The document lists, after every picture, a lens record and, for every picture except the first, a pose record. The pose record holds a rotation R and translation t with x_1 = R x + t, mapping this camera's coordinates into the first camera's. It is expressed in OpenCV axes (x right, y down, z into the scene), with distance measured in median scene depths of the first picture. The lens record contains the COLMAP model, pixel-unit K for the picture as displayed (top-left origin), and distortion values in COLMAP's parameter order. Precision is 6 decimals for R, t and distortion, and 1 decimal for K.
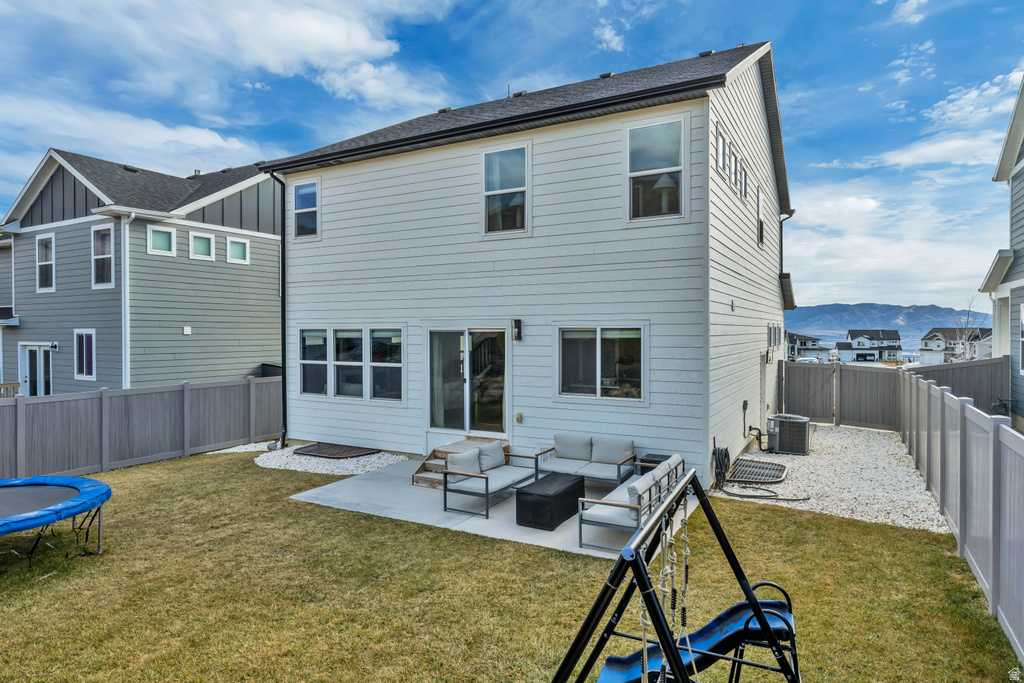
lens RADIAL K [[603.9, 0, 512.0], [0, 603.9, 341.5], [0, 0, 1]] dist [-0.001970, -0.000162]
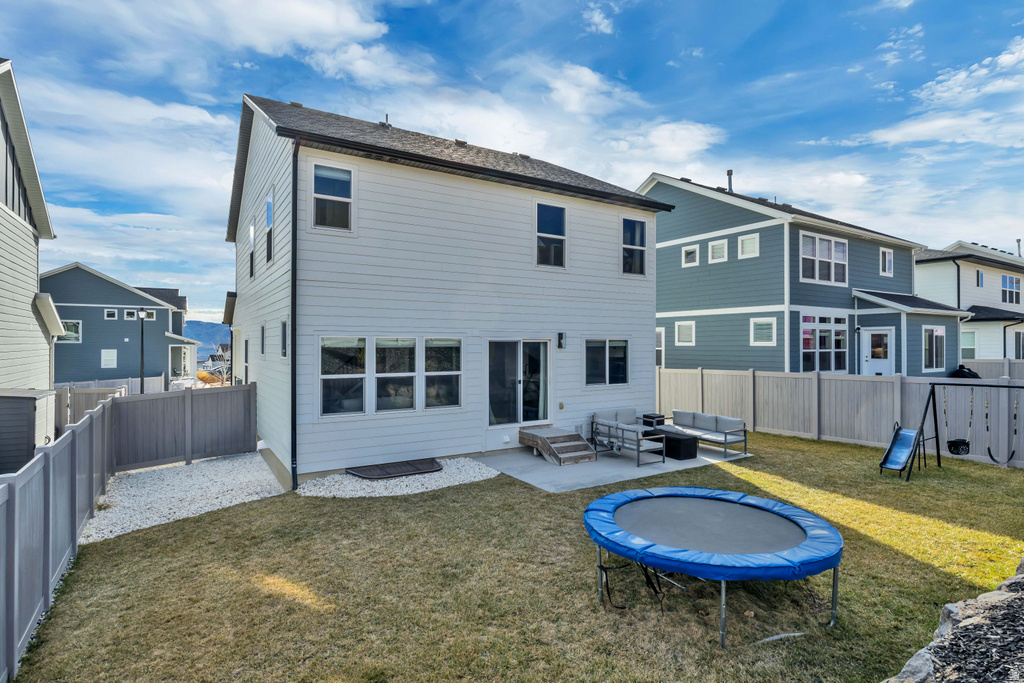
lens RADIAL K [[525.2, 0, 512.0], [0, 525.2, 341.5], [0, 0, 1]] dist [0.014239, 0.000169]
pose [[0.478203, 0.010273, 0.878189, -1.017580], [0.015370, 0.999681, -0.020064, 0.004568], [-0.878115, 0.023092, 0.477892, 0.503874]]
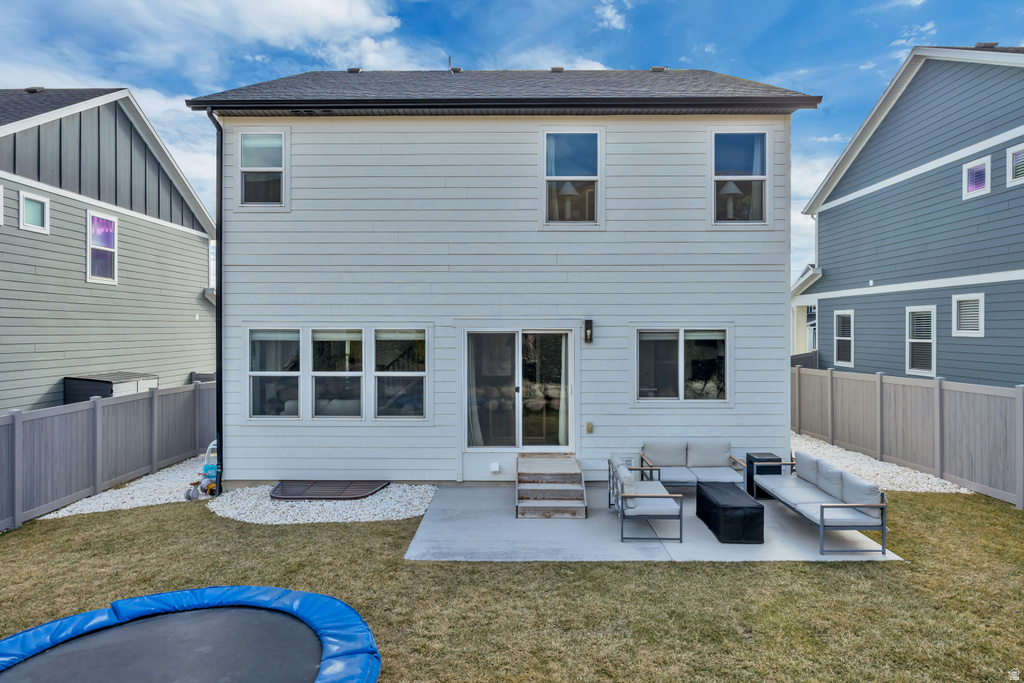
lens RADIAL K [[604.9, 0, 508.5], [0, 604.9, 329.8], [0, 0, 1]] dist [-0.001474, -0.000201]
pose [[0.877074, 0.004478, 0.480334, -0.506995], [0.005768, 0.999786, -0.019853, -0.003461], [-0.480320, 0.020183, 0.876861, 0.241531]]
